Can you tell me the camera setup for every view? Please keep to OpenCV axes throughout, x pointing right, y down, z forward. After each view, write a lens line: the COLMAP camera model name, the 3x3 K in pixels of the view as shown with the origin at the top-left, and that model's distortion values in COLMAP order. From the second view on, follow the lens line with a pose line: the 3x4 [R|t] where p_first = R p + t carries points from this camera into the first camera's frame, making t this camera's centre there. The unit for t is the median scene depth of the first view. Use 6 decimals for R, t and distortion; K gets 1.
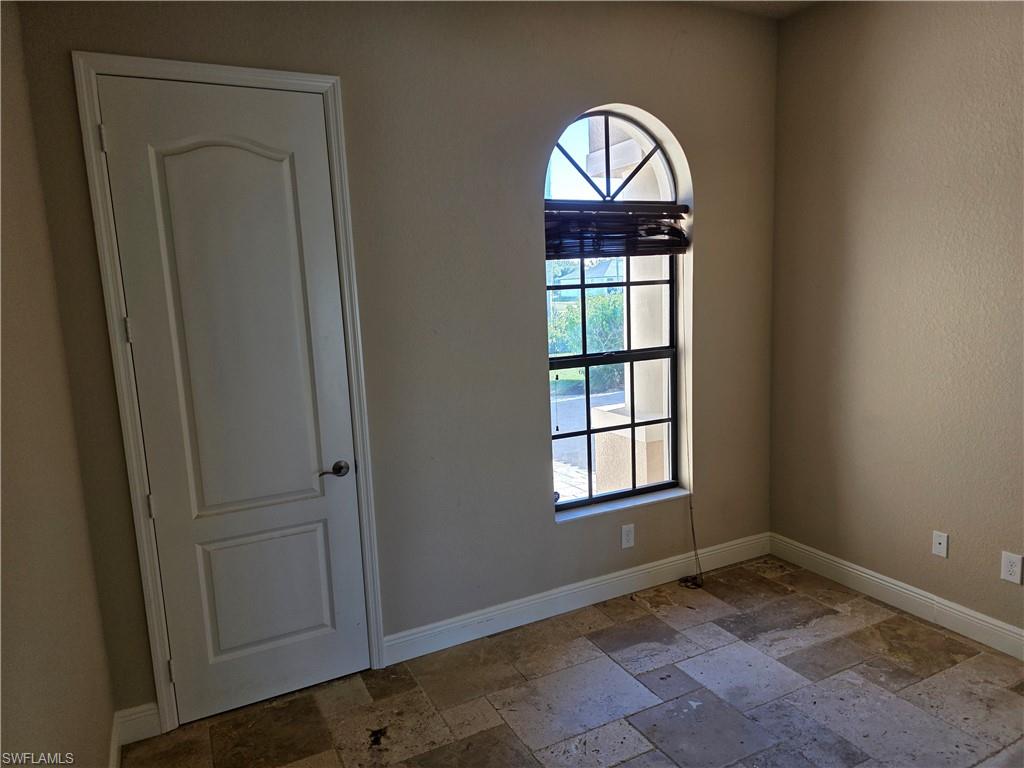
lens RADIAL K [[687.6, 0, 521.4], [0, 687.6, 391.2], [0, 0, 1]] dist [0.079877, -0.083566]
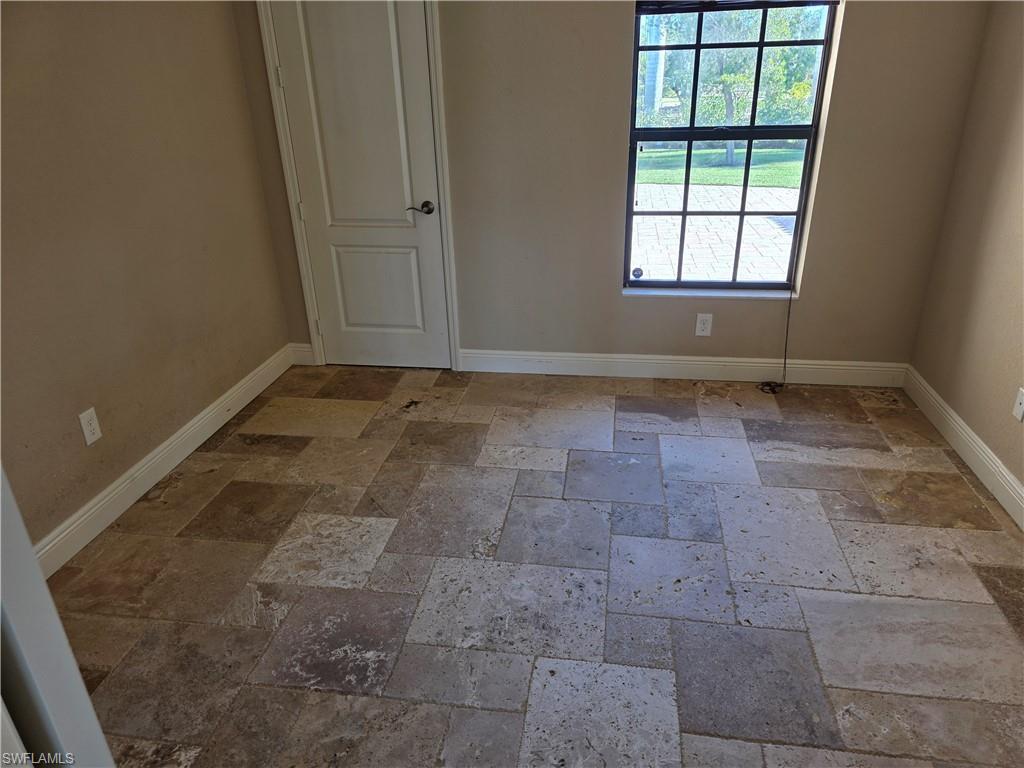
lens RADIAL K [[696.7, 0, 515.2], [0, 696.7, 384.8], [0, 0, 1]] dist [0.086083, -0.082526]
pose [[0.808247, 0.263237, -0.526729, 0.539818], [-0.100664, 0.943114, 0.316863, -0.003266], [0.580176, -0.203081, 0.788767, 0.023487]]
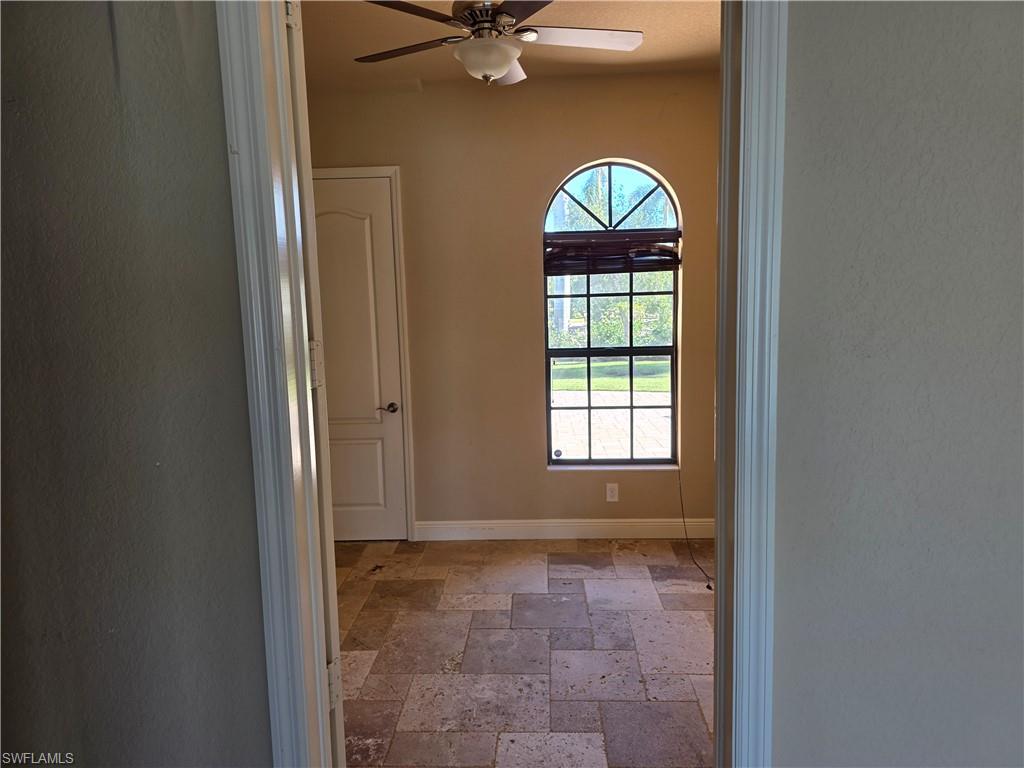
lens RADIAL K [[696.7, 0, 515.2], [0, 696.7, 384.8], [0, 0, 1]] dist [0.086083, -0.082526]
pose [[0.868813, 0.086266, -0.487568, 0.668349], [-0.086523, 0.996006, 0.022048, -0.000764], [0.487522, 0.023030, 0.872807, -0.233828]]
